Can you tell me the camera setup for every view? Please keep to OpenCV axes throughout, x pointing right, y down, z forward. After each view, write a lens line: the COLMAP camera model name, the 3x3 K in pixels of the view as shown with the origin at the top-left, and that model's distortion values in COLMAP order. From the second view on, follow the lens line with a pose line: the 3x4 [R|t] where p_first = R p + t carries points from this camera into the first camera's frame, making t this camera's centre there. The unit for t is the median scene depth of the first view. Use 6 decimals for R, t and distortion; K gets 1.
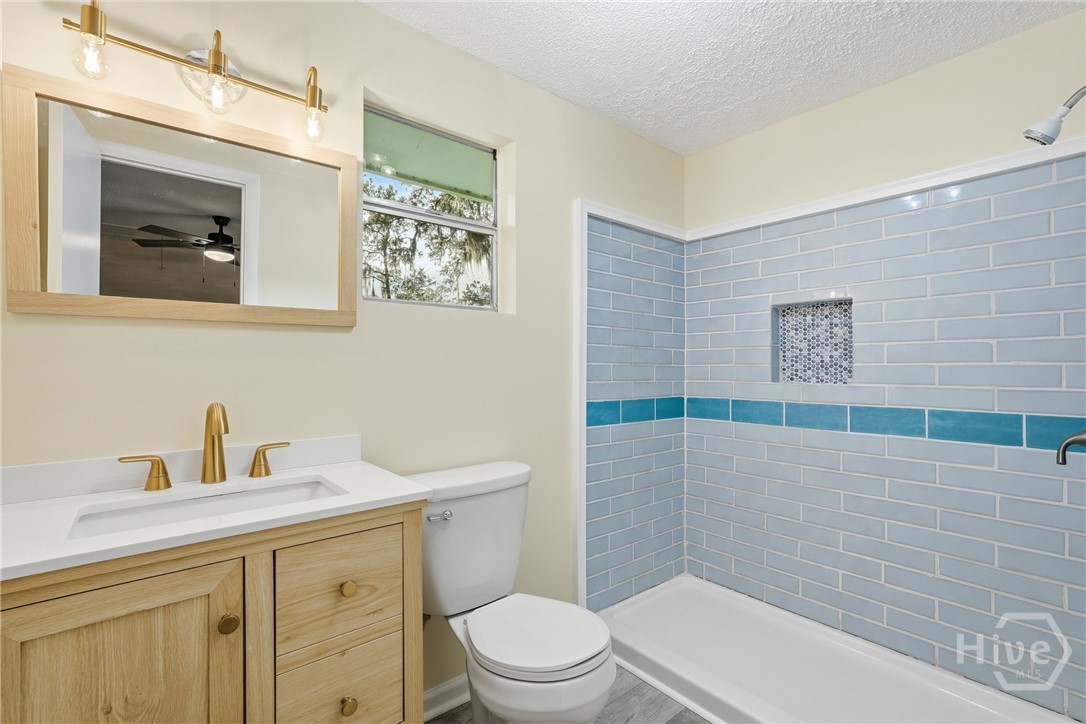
lens RADIAL K [[486.3, 0, 539.9], [0, 486.3, 363.4], [0, 0, 1]] dist [-0.011391, 0.007251]
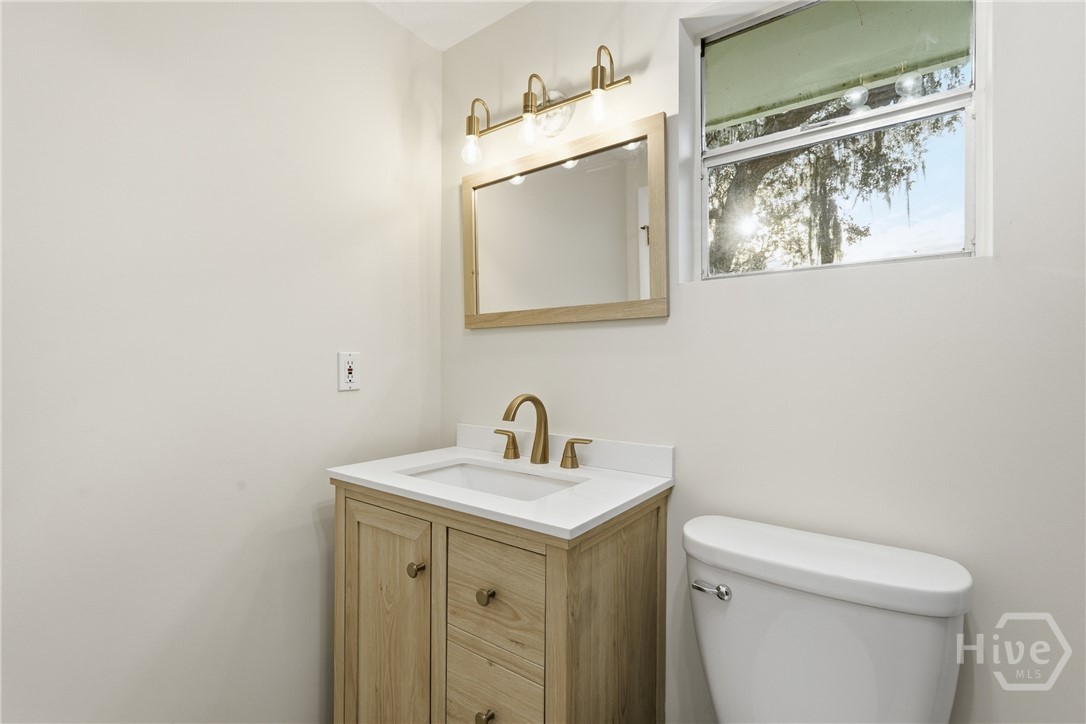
lens RADIAL K [[486.3, 0, 540.6], [0, 486.3, 359.2], [0, 0, 1]] dist [-0.011391, 0.007251]
pose [[0.238115, -0.003032, -0.971232, 0.519379], [0.001796, 0.999995, -0.002681, -0.000294], [0.971235, -0.001106, 0.238119, 0.819105]]
